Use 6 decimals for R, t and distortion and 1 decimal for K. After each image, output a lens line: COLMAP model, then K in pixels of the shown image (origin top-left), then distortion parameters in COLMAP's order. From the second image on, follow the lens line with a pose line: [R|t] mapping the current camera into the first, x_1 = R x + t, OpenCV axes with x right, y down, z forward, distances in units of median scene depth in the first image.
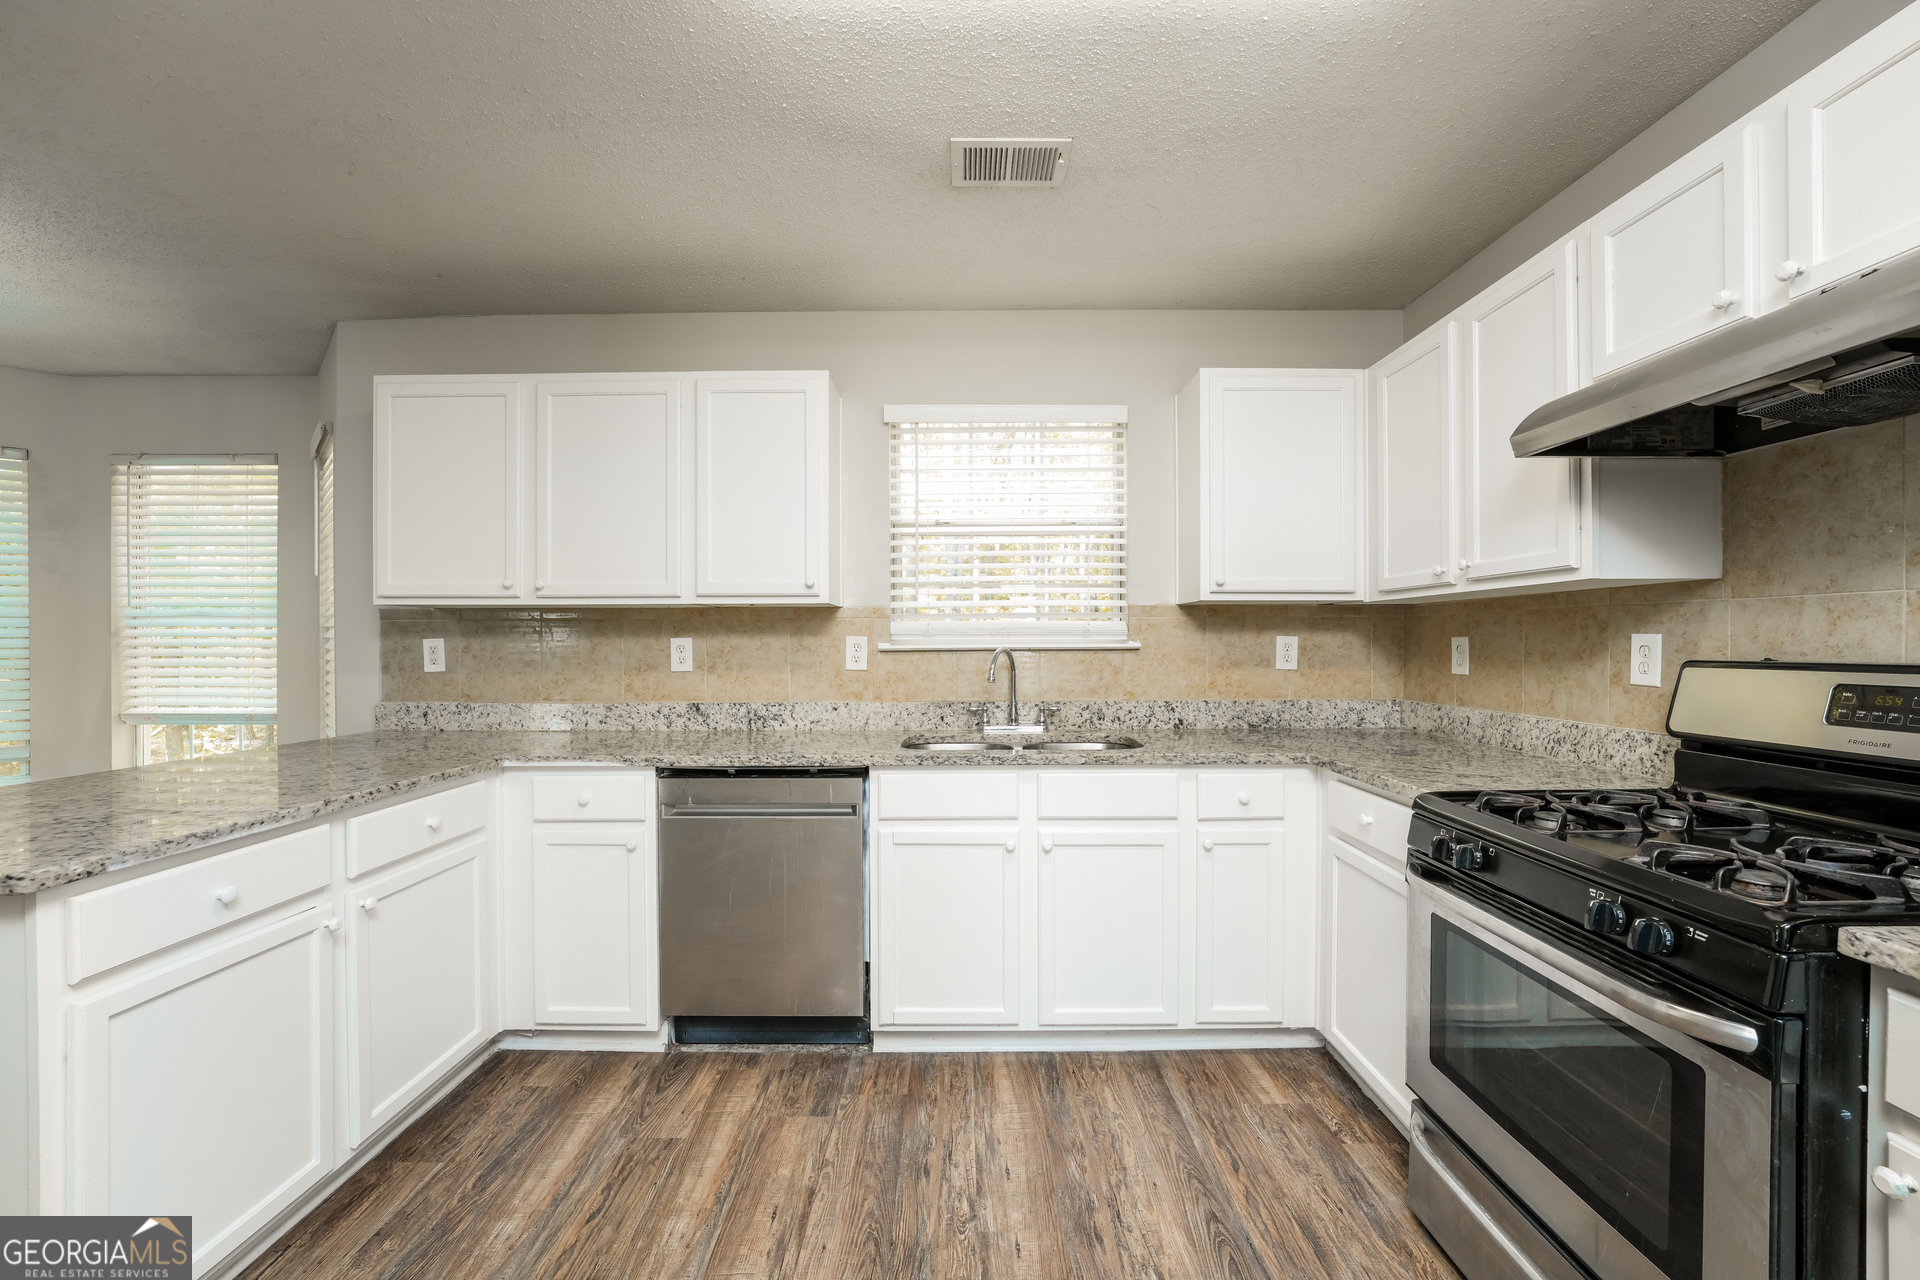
lens RADIAL K [[775.4, 0, 961.0], [0, 775.4, 649.8], [0, 0, 1]] dist [-0.016493, 0.005100]
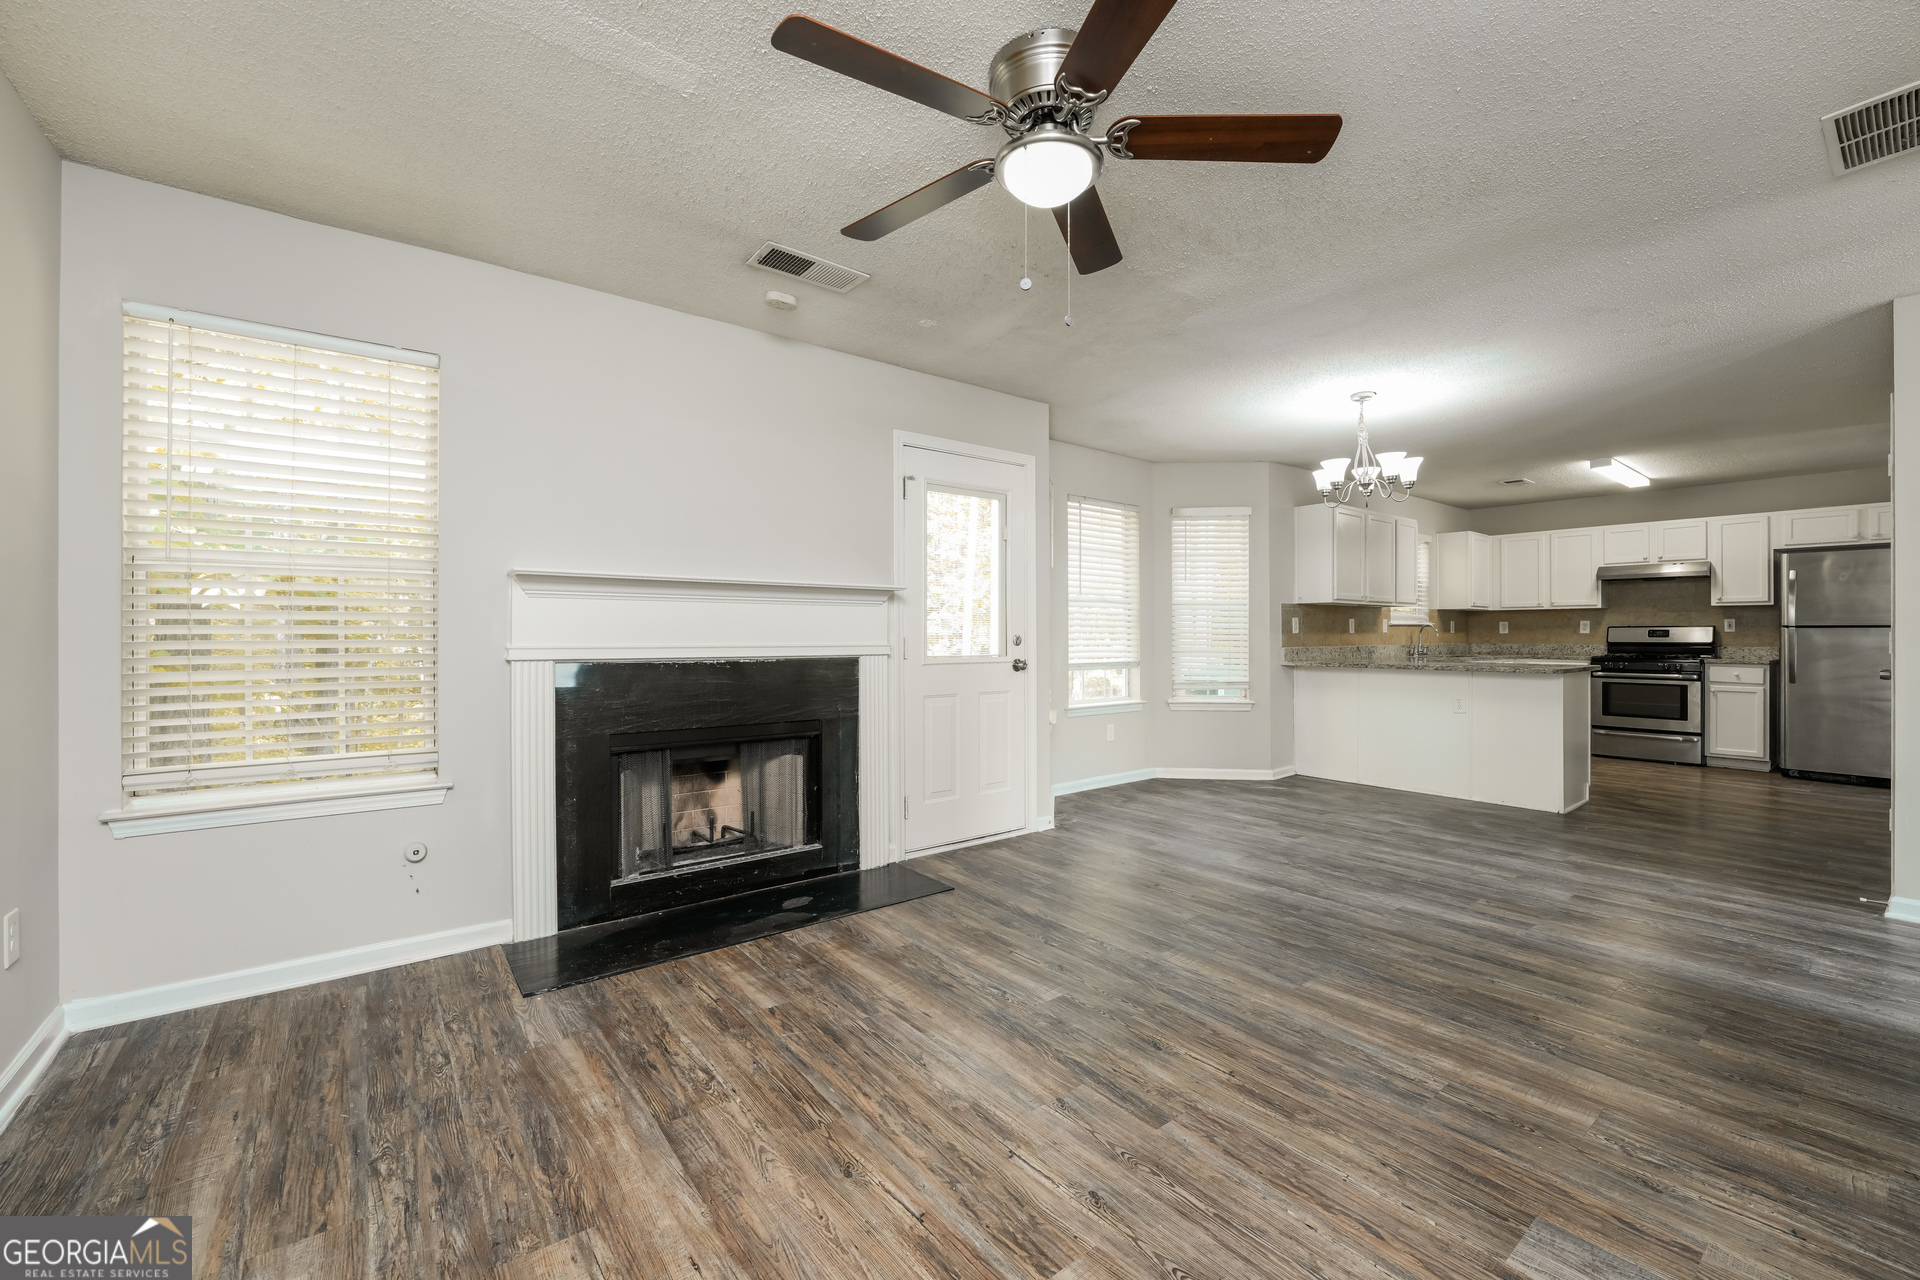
lens RADIAL K [[775.4, 0, 964.4], [0, 775.4, 638.5], [0, 0, 1]] dist [-0.016493, 0.005100]
pose [[0.781948, -0.002177, 0.623340, -2.780214], [0.004780, 0.999985, -0.002504, 0.045210], [-0.623325, 0.004938, 0.781947, -0.106635]]
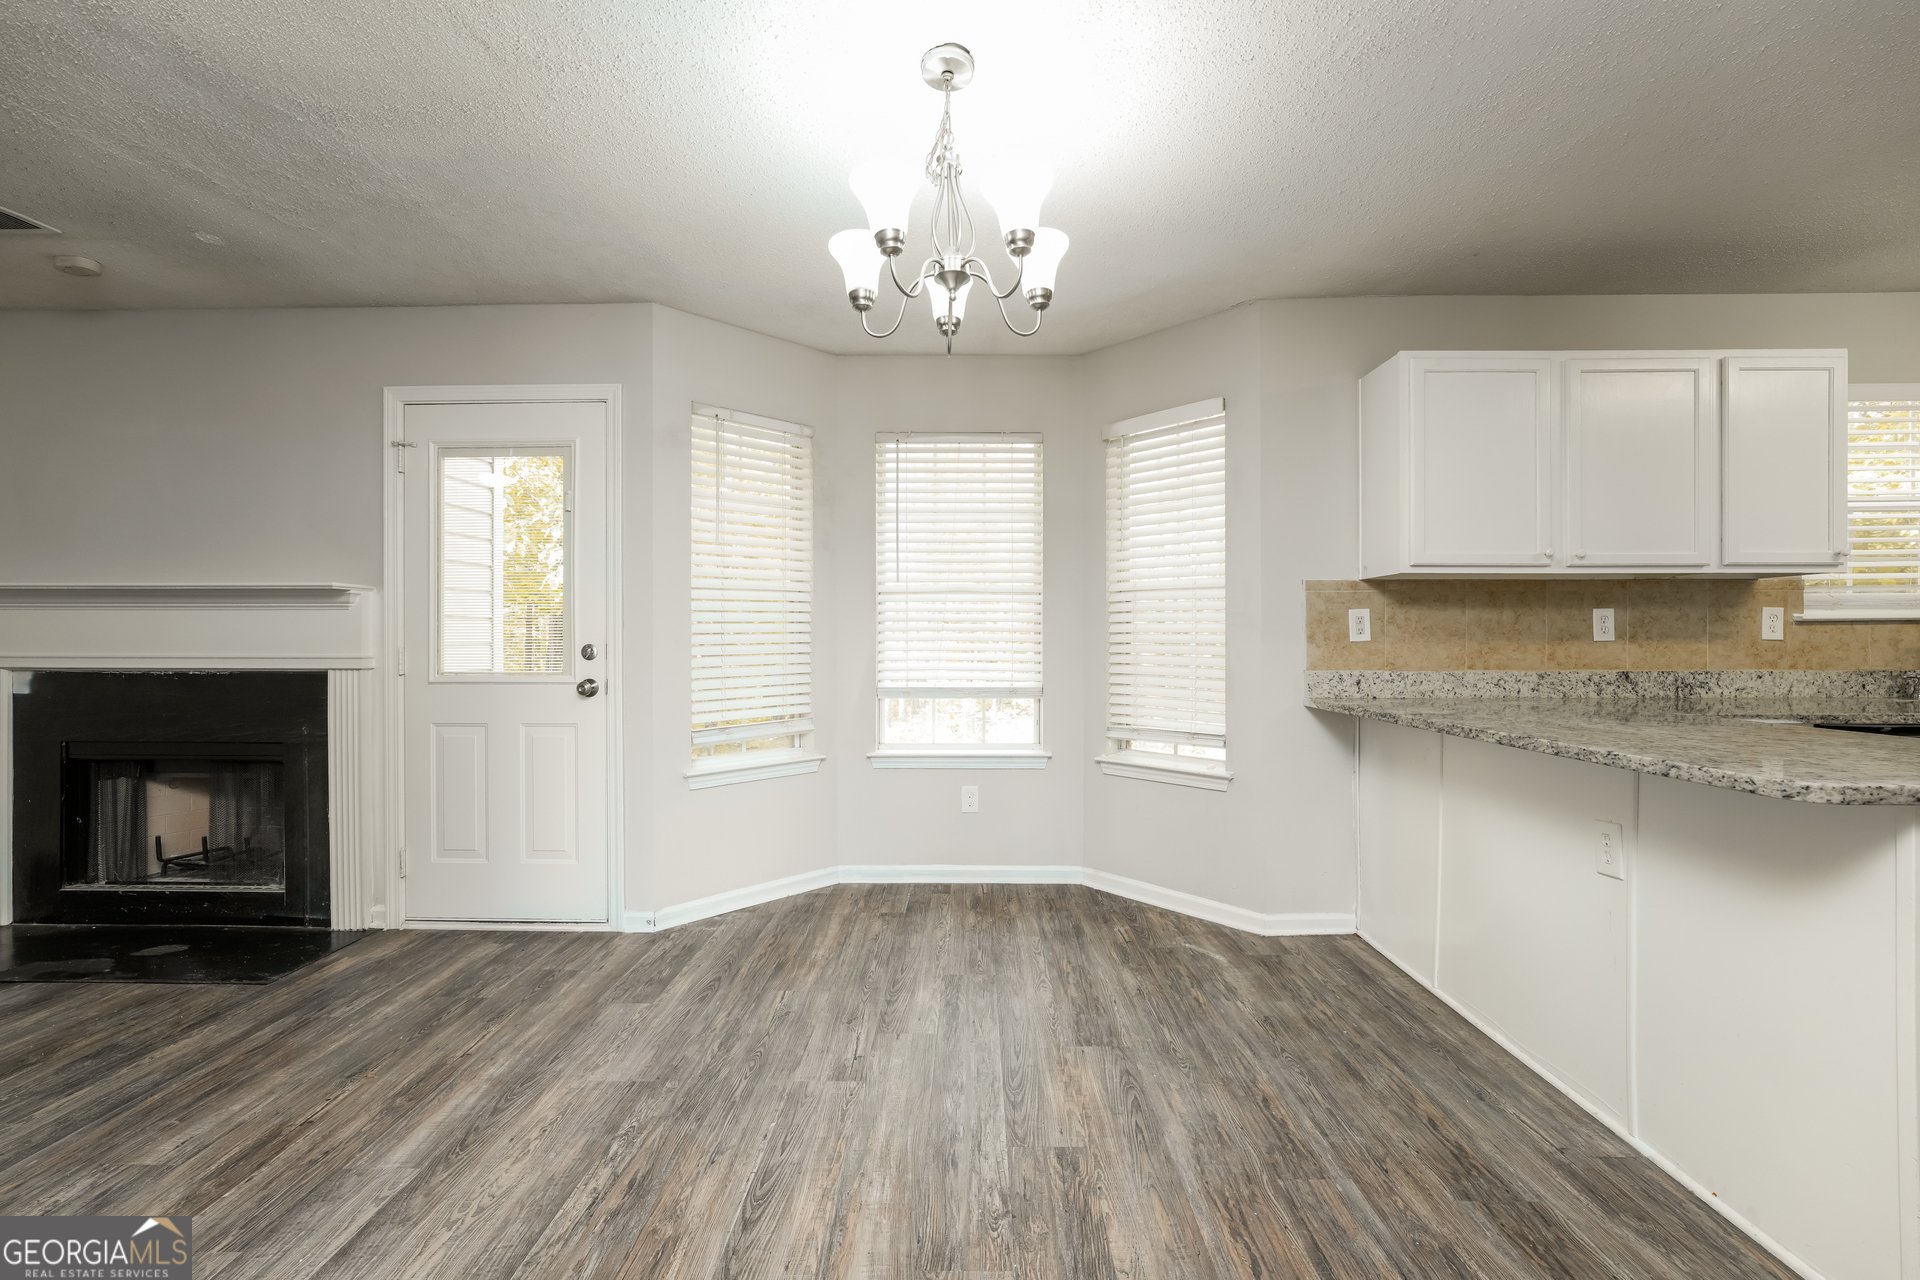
lens RADIAL K [[775.4, 0, 958.6], [0, 775.4, 646.9], [0, 0, 1]] dist [-0.016493, 0.005100]
pose [[0.999953, 0.001255, -0.009646, -1.227082], [-0.001248, 0.999999, 0.000791, 0.036508], [0.009647, -0.000779, 0.999953, -0.037413]]
